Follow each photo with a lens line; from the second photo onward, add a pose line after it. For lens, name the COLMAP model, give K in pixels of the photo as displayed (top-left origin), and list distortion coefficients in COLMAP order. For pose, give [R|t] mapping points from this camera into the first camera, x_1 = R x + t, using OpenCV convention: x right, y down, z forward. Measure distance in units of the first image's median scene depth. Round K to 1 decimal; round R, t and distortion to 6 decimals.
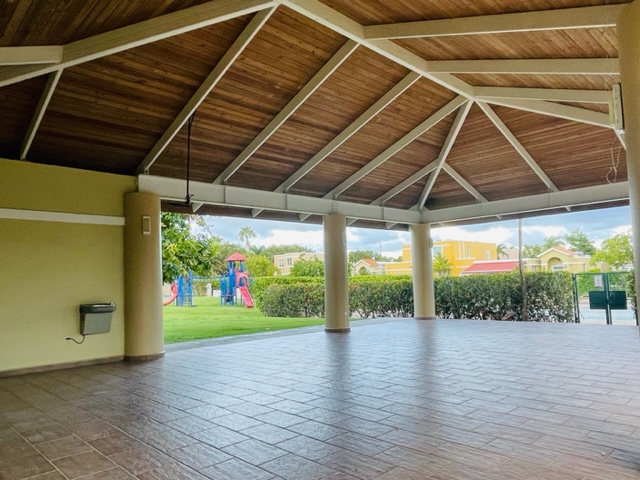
lens RADIAL K [[462.2, 0, 320.0], [0, 462.2, 240.0], [0, 0, 1]] dist [0.031269, 0.000807]
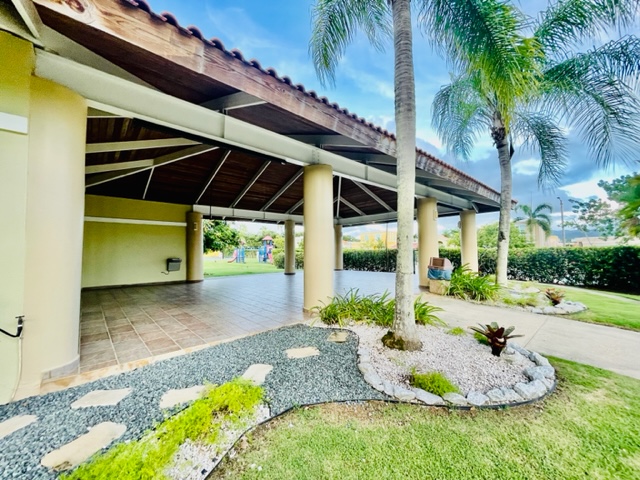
lens RADIAL K [[256.6, 0, 320.0], [0, 256.6, 240.0], [0, 0, 1]] dist [-0.000157, -0.000013]
pose [[0.999418, 0.018463, -0.028698, 0.210598], [-0.017203, 0.998904, 0.043519, -0.020584], [0.029470, -0.043000, 0.998640, -0.206930]]
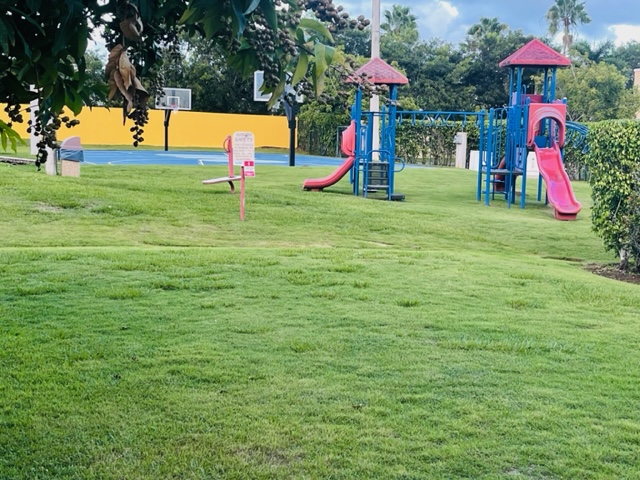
lens RADIAL K [[945.2, 0, 320.0], [0, 945.2, 240.0], [0, 0, 1]] dist [0.013381, -0.002419]
pose [[0.919181, 0.091937, -0.382954, -0.157799], [-0.011718, 0.978325, 0.206744, 0.084864], [0.393661, -0.185548, 0.900335, 0.969850]]
